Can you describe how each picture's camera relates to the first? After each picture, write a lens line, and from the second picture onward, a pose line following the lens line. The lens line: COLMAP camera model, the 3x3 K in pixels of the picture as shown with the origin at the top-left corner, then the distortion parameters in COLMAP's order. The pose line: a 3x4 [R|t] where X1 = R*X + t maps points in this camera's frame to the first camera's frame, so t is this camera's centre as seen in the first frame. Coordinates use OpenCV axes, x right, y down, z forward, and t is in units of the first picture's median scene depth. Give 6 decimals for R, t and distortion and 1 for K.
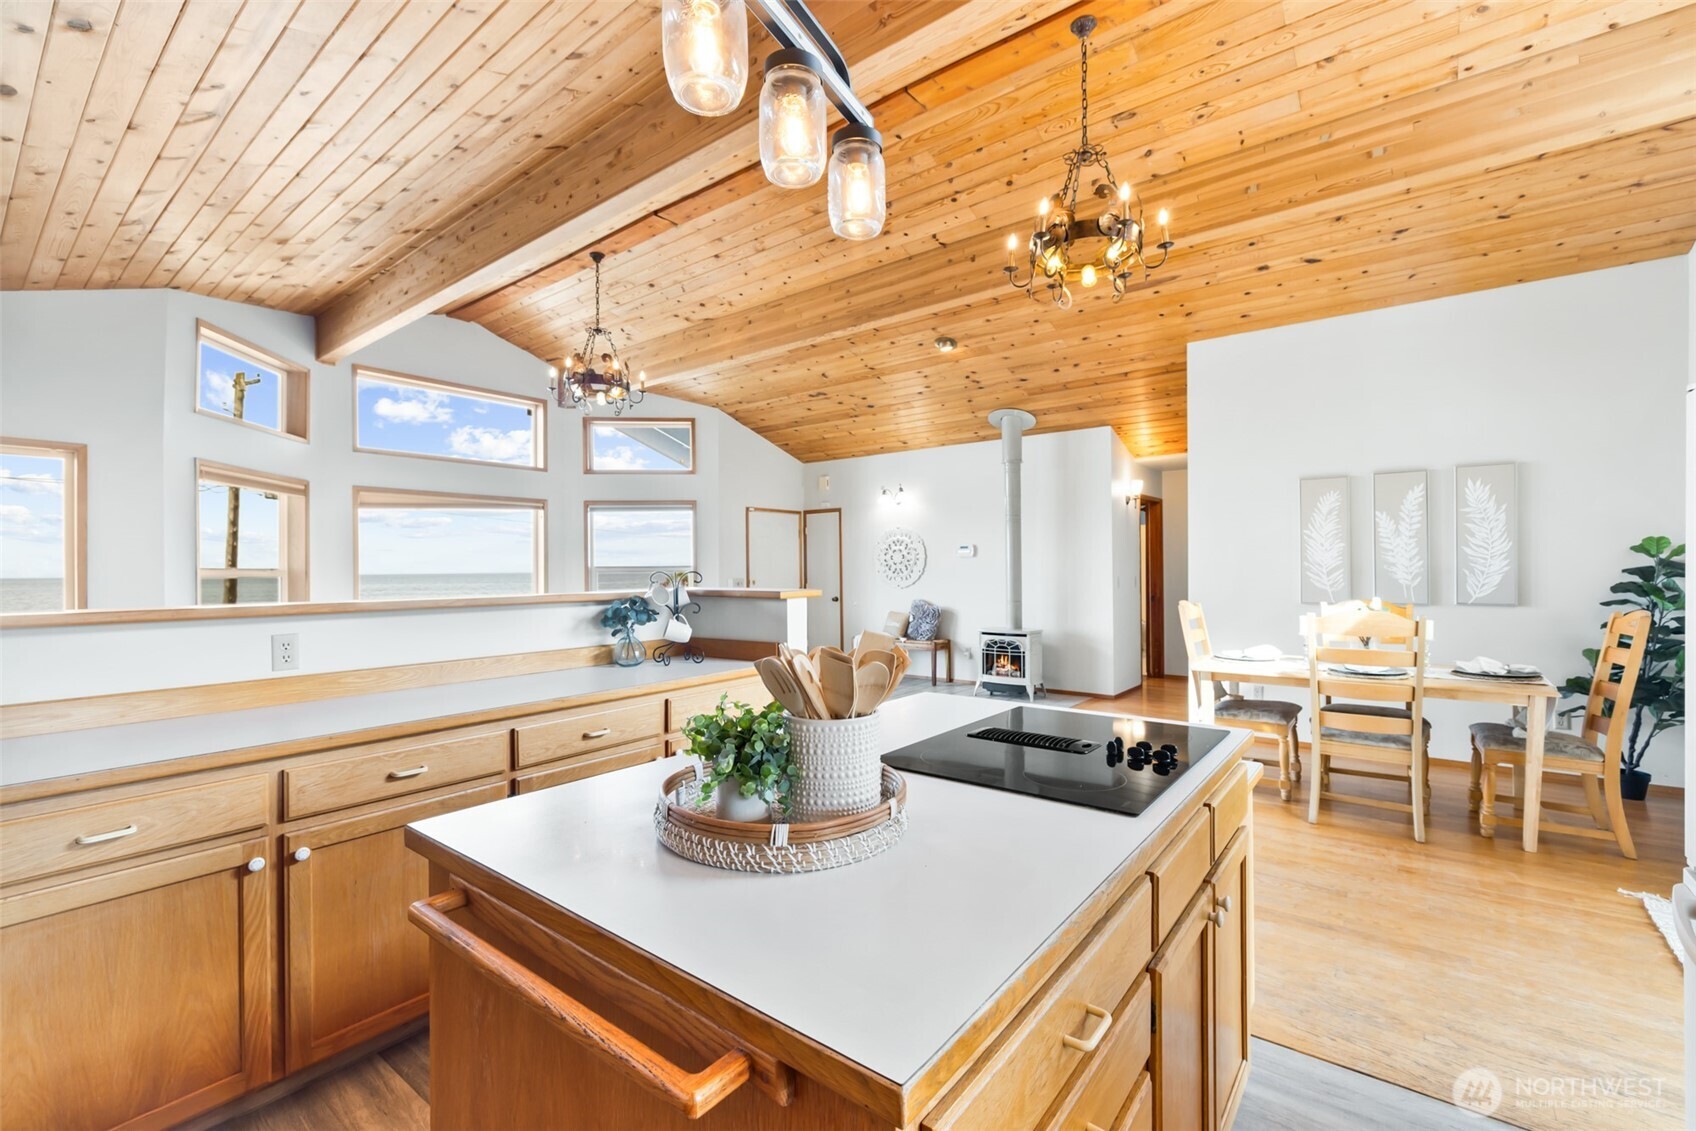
lens RADIAL K [[724.3, 0, 857.7], [0, 724.3, 569.5], [0, 0, 1]] dist [-0.000767, 0.000966]
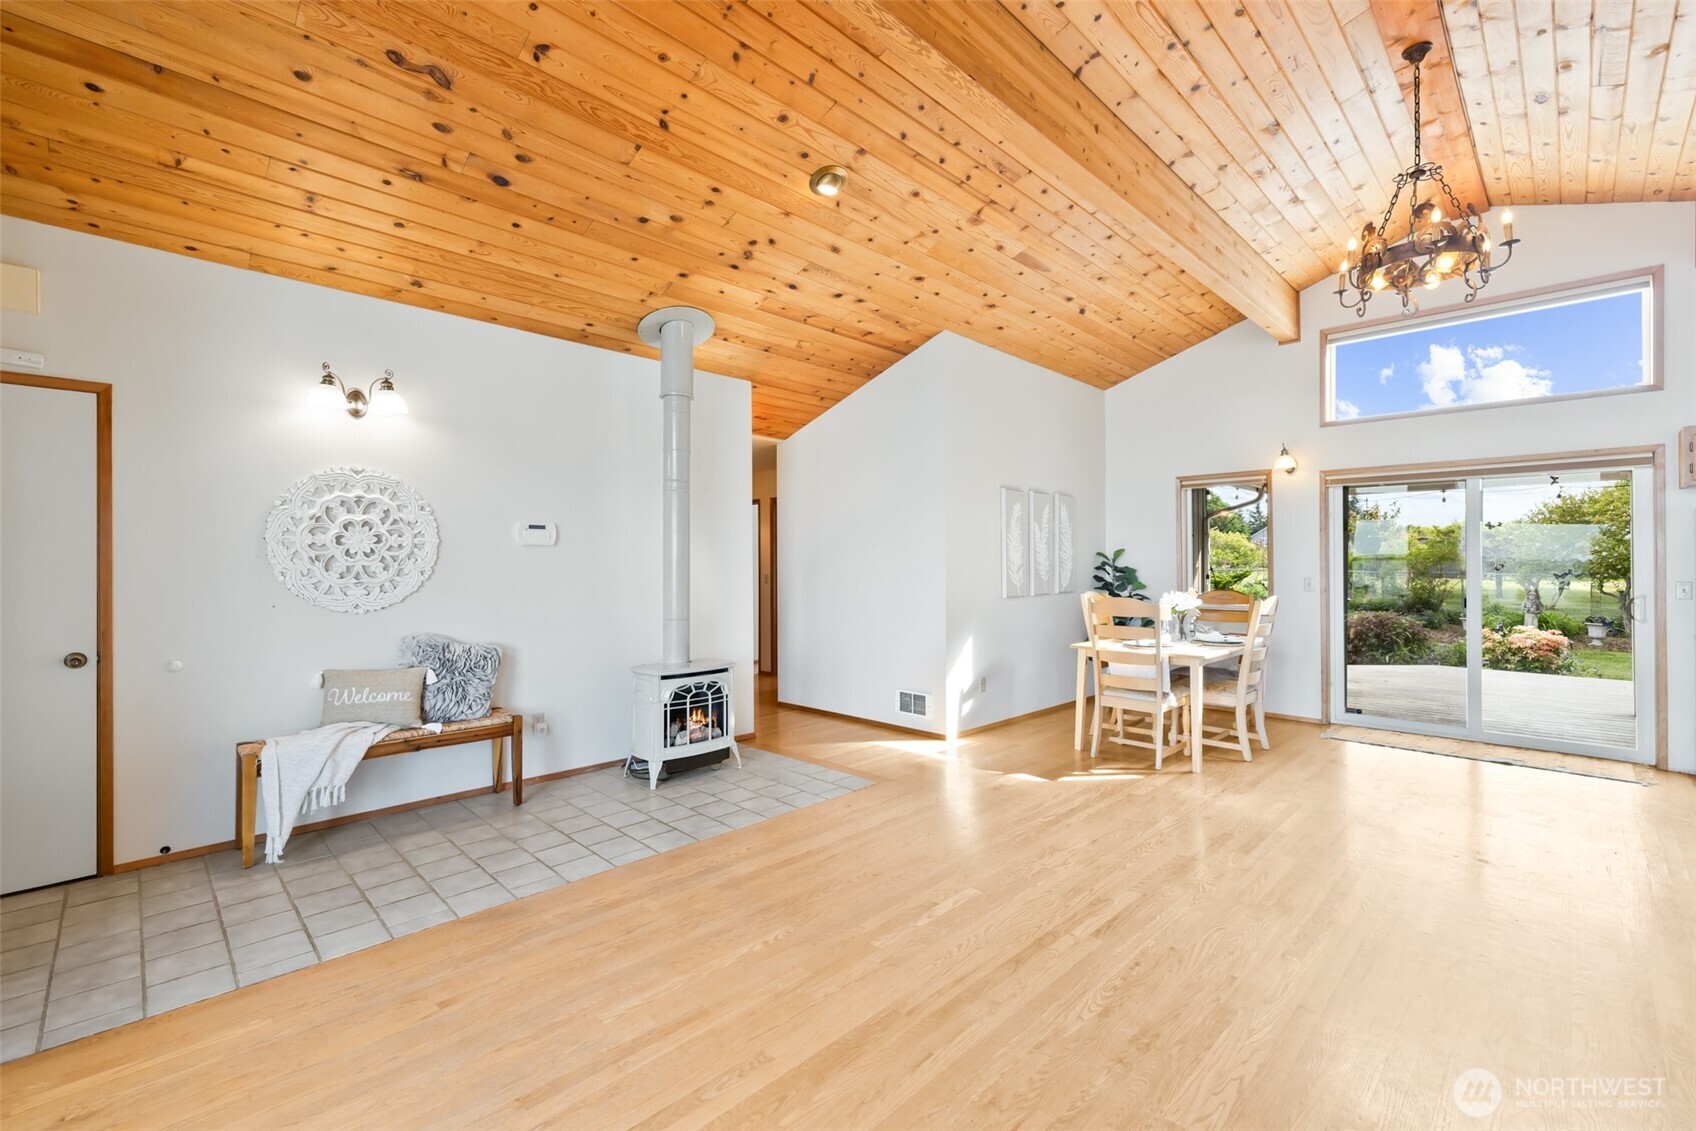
lens RADIAL K [[724.3, 0, 843.5], [0, 724.3, 558.1], [0, 0, 1]] dist [-0.000767, 0.000966]
pose [[0.130634, 0.016572, 0.991292, -0.426624], [0.004807, 0.999838, -0.017348, 0.003263], [-0.991419, 0.007032, 0.130533, 0.860993]]
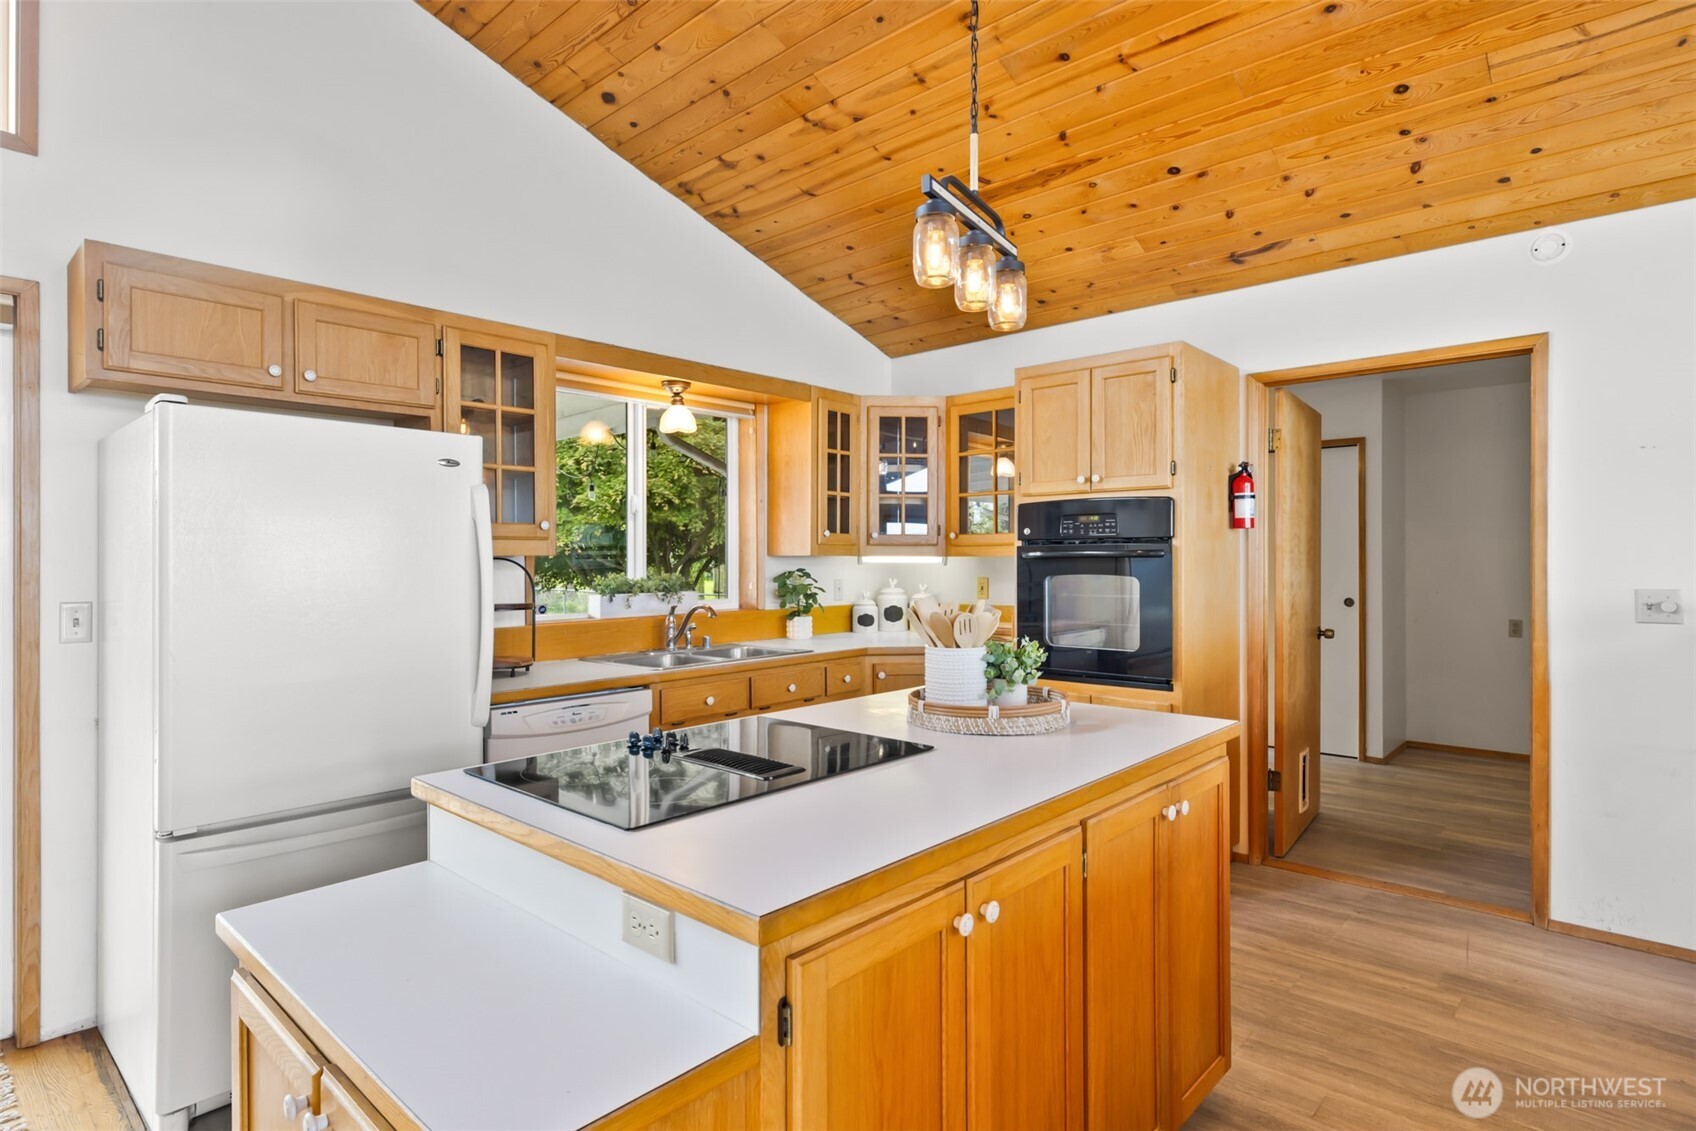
lens RADIAL K [[866.0, 0, 871.1], [0, 866.0, 556.4], [0, 0, 1]] dist [-0.006938, 0.000239]
pose [[-0.997741, 0.013378, 0.065828, 0.004390], [0.013561, 0.999905, 0.002321, 0.000832], [-0.065791, 0.003208, -0.997828, 0.497503]]
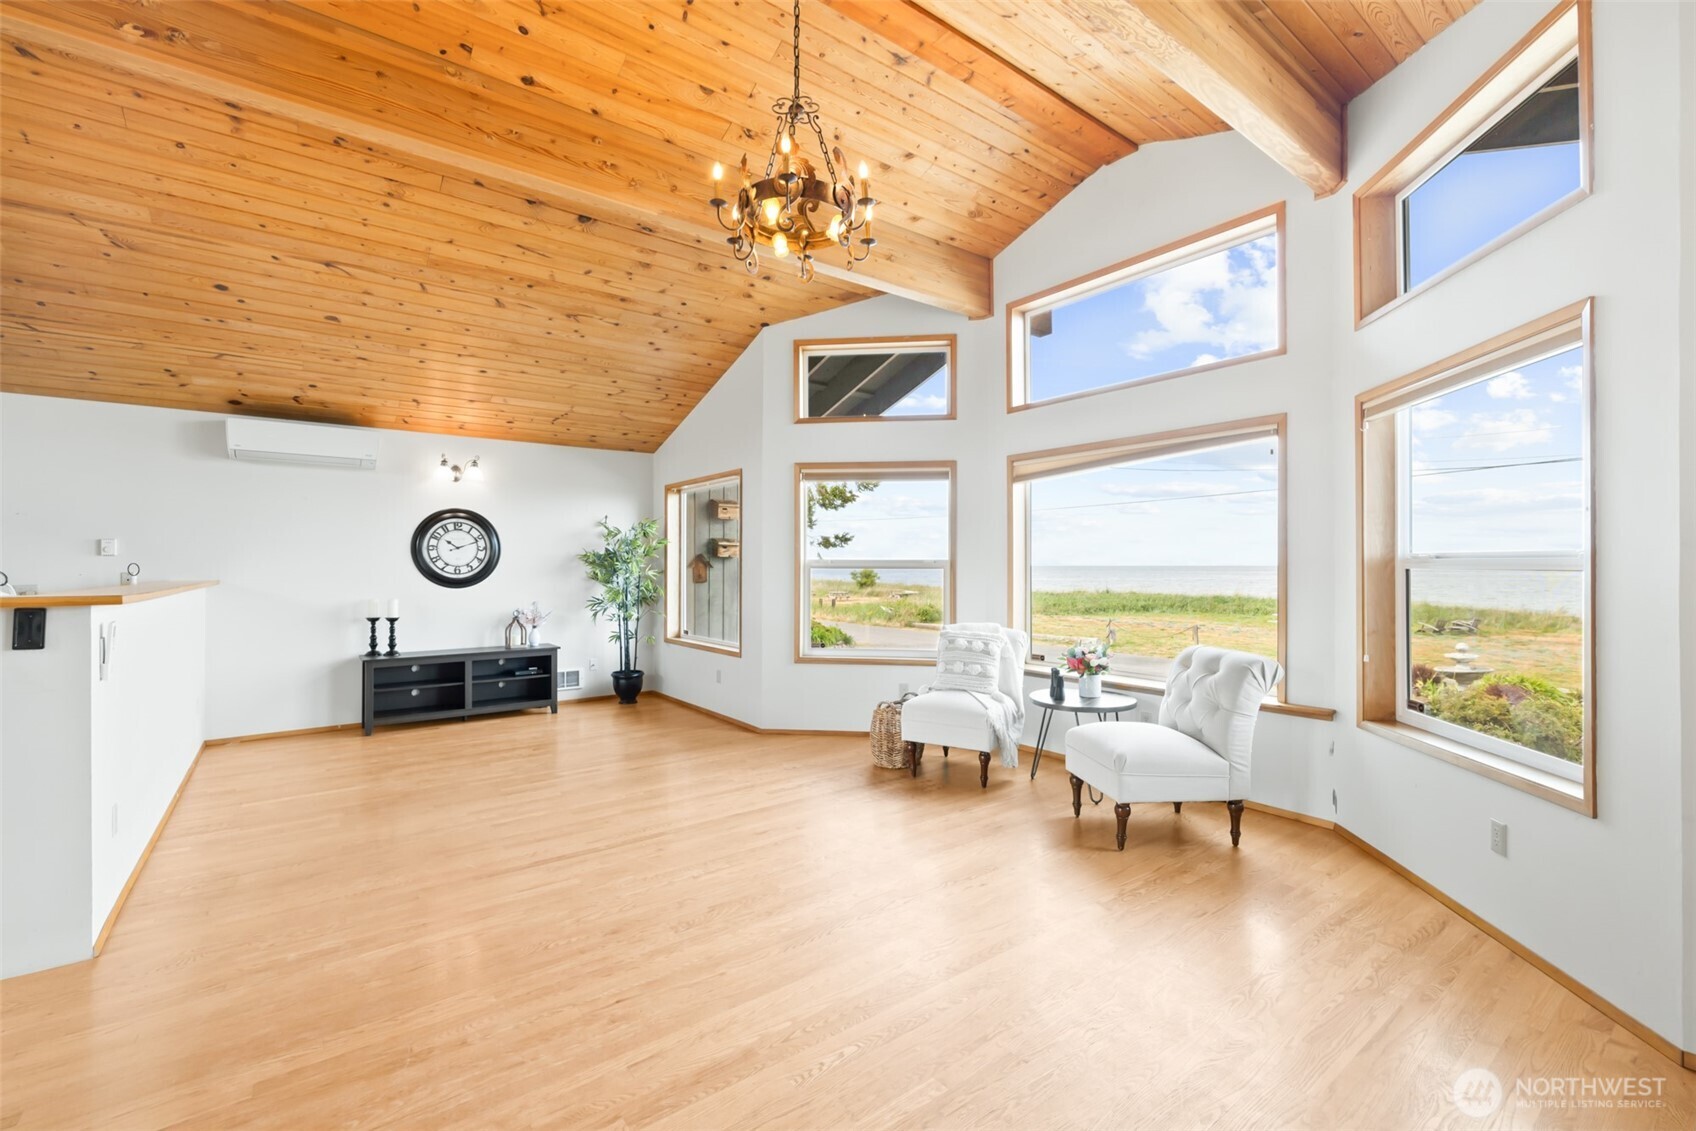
lens RADIAL K [[724.3, 0, 839.1], [0, 724.3, 570.8], [0, 0, 1]] dist [-0.000767, 0.000966]
pose [[-0.268107, 0.019761, -0.963186, 0.123570], [0.000313, 0.999791, 0.020425, -0.005362], [0.963389, 0.005175, -0.268057, 1.021393]]
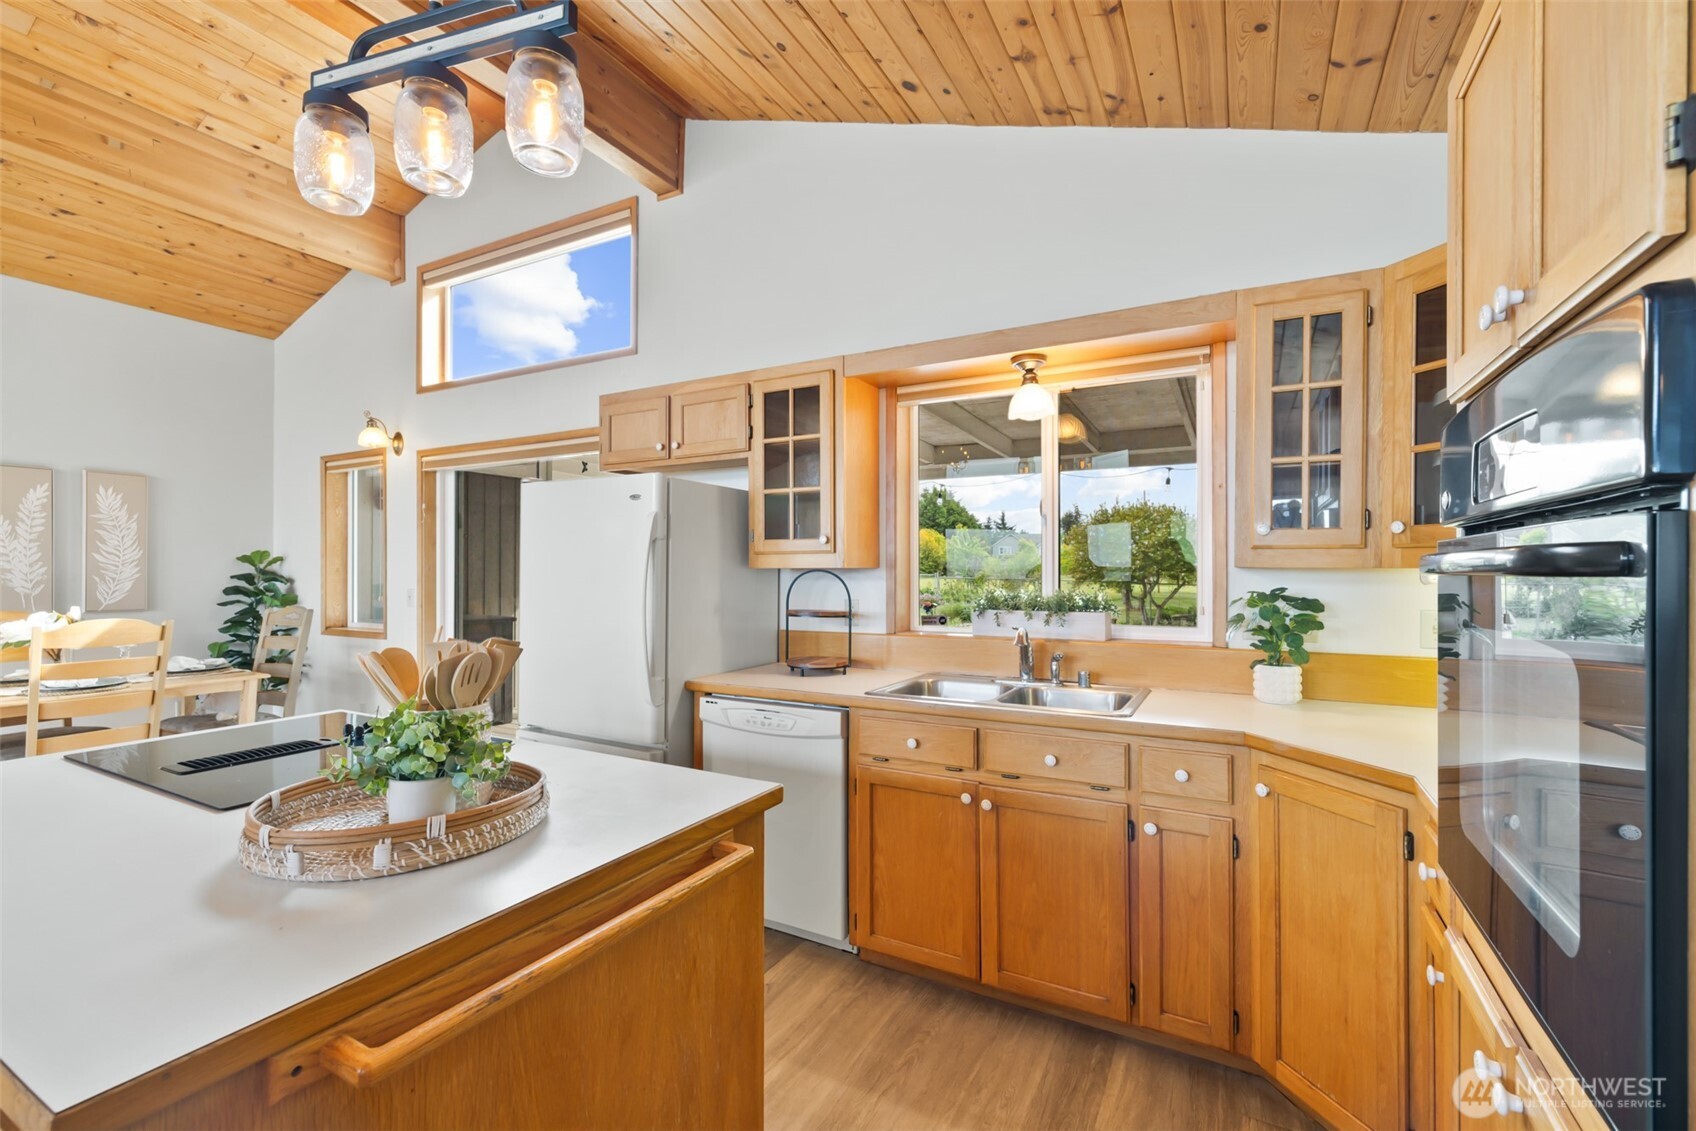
lens RADIAL K [[724.3, 0, 841.1], [0, 724.3, 565.2], [0, 0, 1]] dist [-0.000767, 0.000966]
pose [[-0.152078, 0.015031, 0.988254, -0.201478], [0.006550, 0.999878, -0.014200, 0.003728], [-0.988347, 0.004314, -0.152158, 0.102988]]
